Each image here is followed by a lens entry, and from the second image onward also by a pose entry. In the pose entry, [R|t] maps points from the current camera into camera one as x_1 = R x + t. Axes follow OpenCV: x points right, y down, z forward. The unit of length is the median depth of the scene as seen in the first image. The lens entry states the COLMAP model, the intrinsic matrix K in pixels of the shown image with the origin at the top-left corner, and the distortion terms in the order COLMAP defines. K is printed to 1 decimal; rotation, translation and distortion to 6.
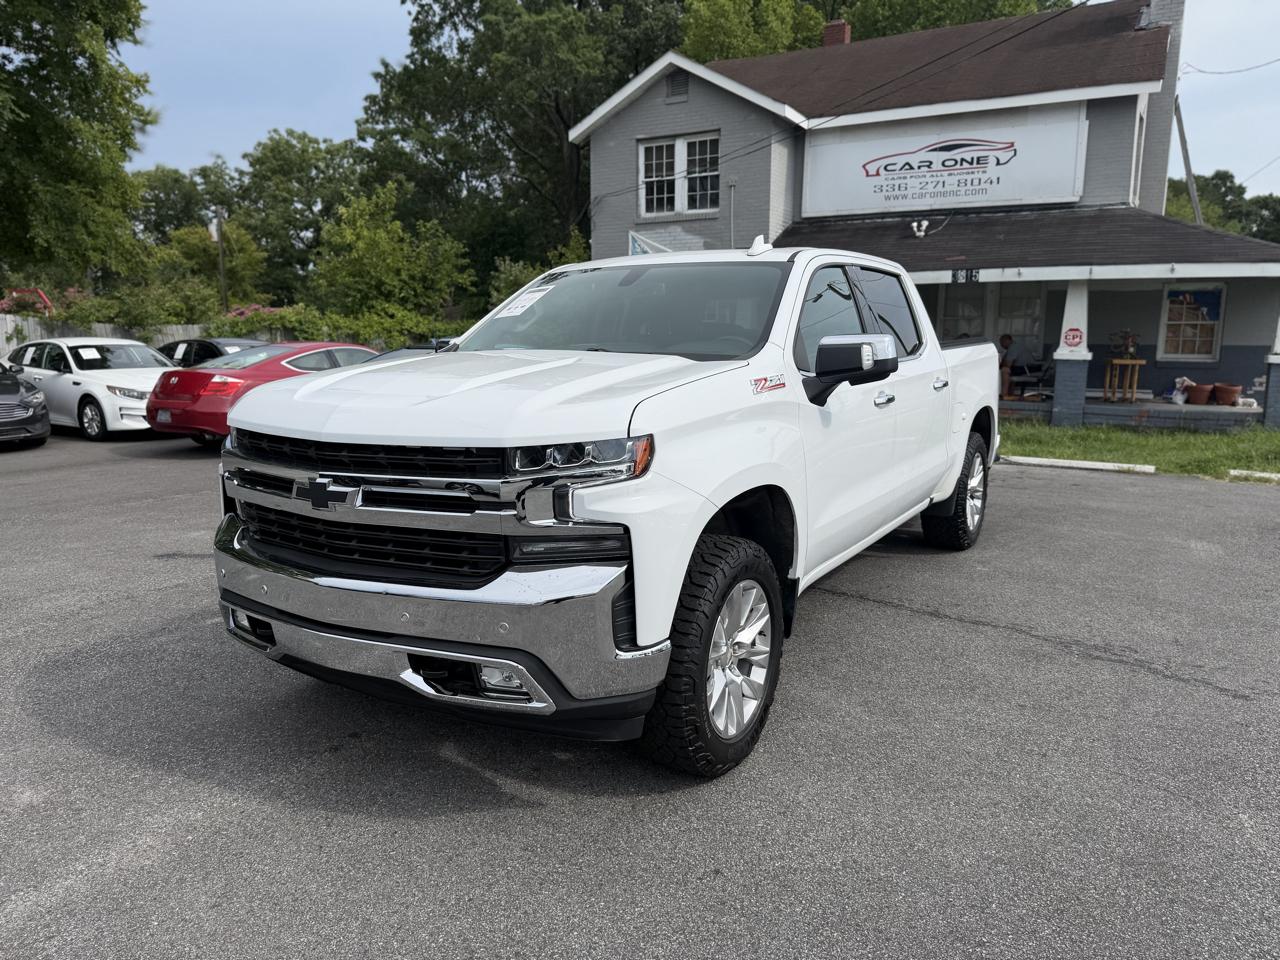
lens RADIAL K [[877.9, 0, 635.0], [0, 877.9, 485.2], [0, 0, 1]] dist [0.026265, -0.037157]
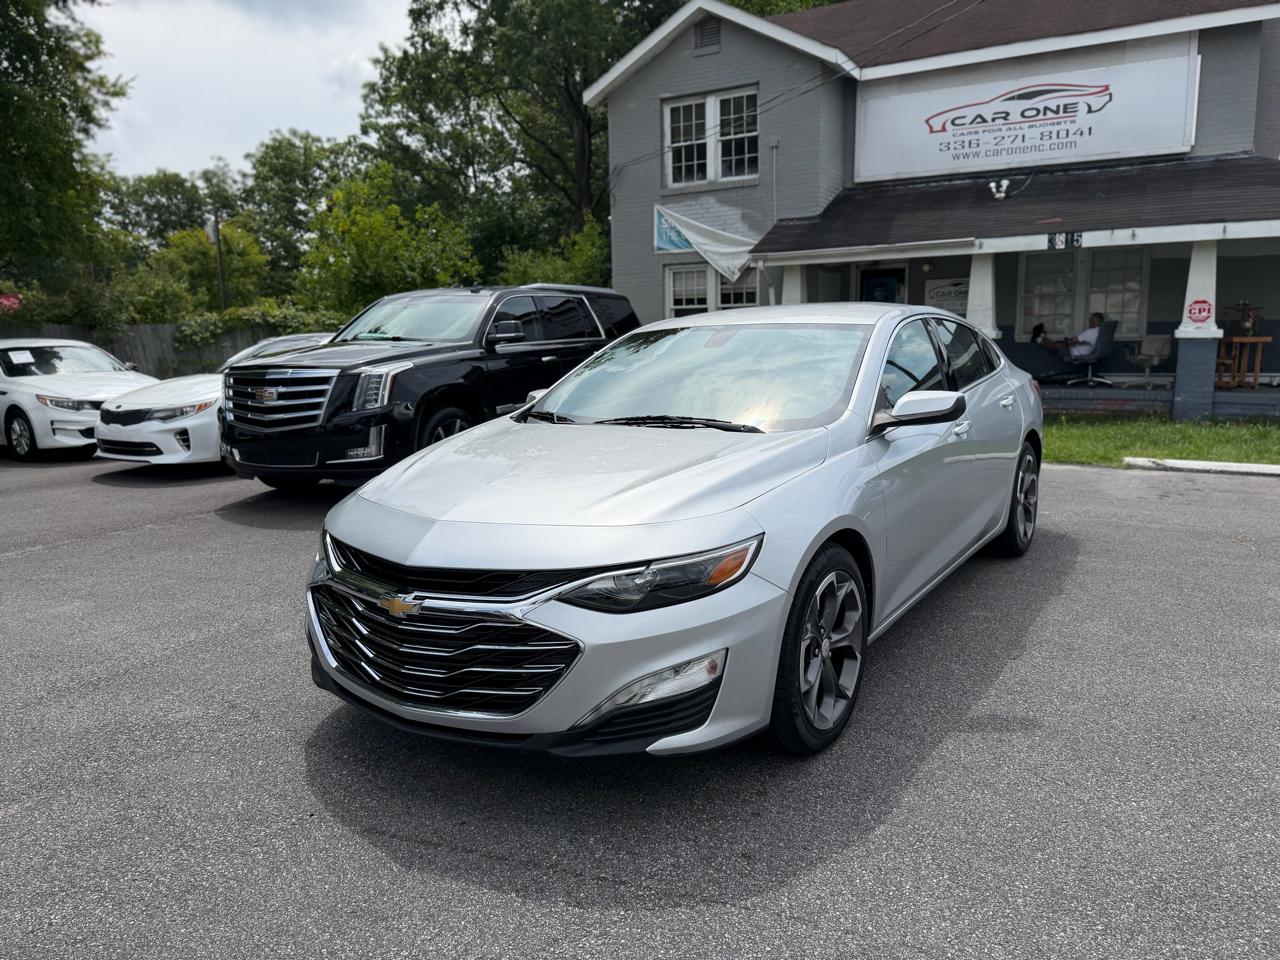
lens RADIAL K [[889.2, 0, 639.3], [0, 889.2, 479.0], [0, 0, 1]] dist [0.014779, -0.023896]
pose [[0.999707, -0.020445, -0.012926, -0.016978], [0.020360, 0.999771, -0.006649, -0.012284], [0.013059, 0.006384, 0.999894, 0.127849]]
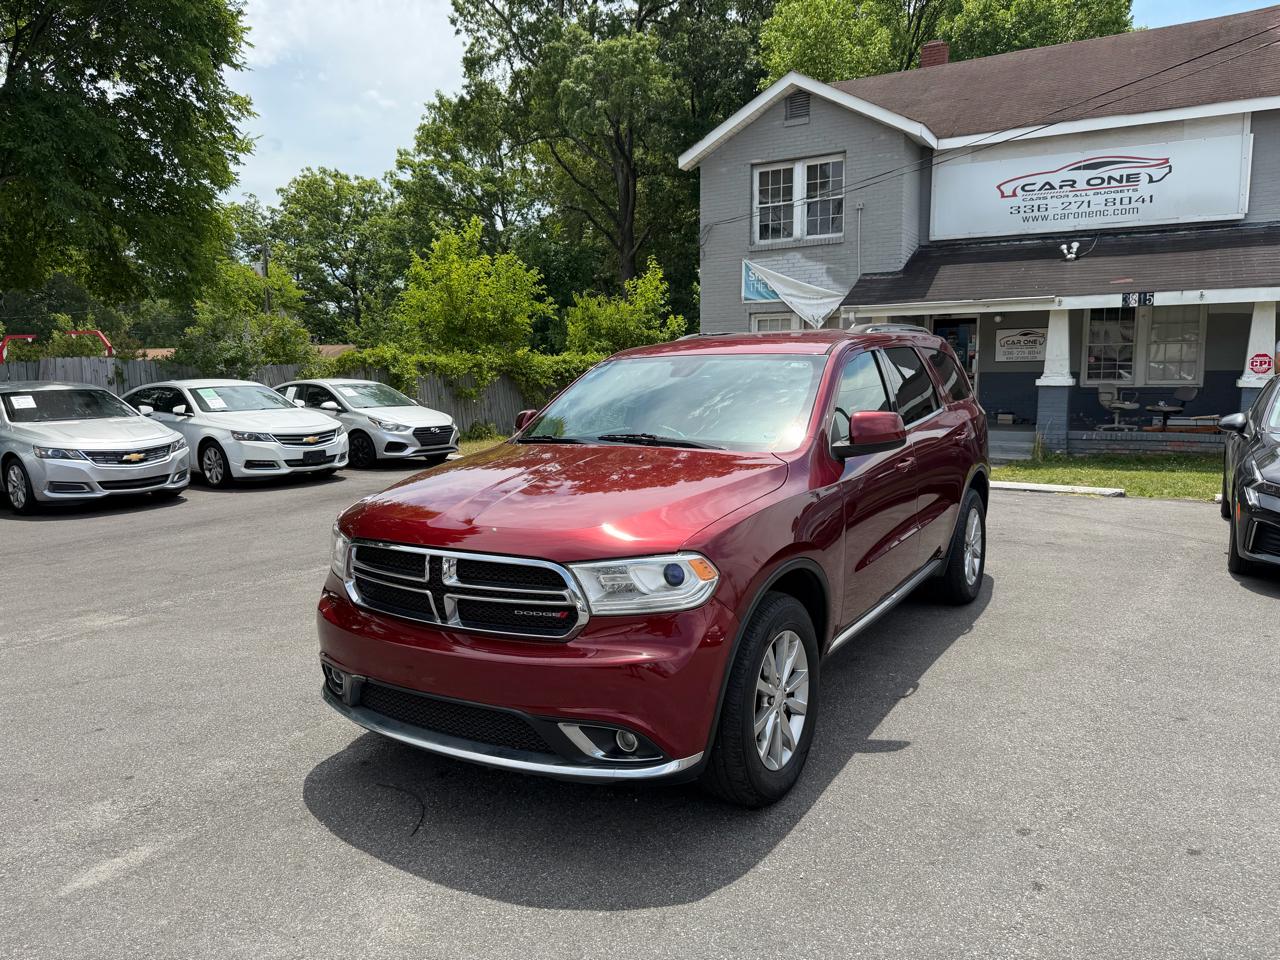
lens RADIAL K [[889.2, 0, 639.3], [0, 889.2, 479.0], [0, 0, 1]] dist [0.014779, -0.023896]
pose [[0.999787, -0.012781, -0.016234, -0.114264], [0.012084, 0.999030, -0.042338, -0.012113], [0.016760, 0.042133, 0.998971, 0.049406]]
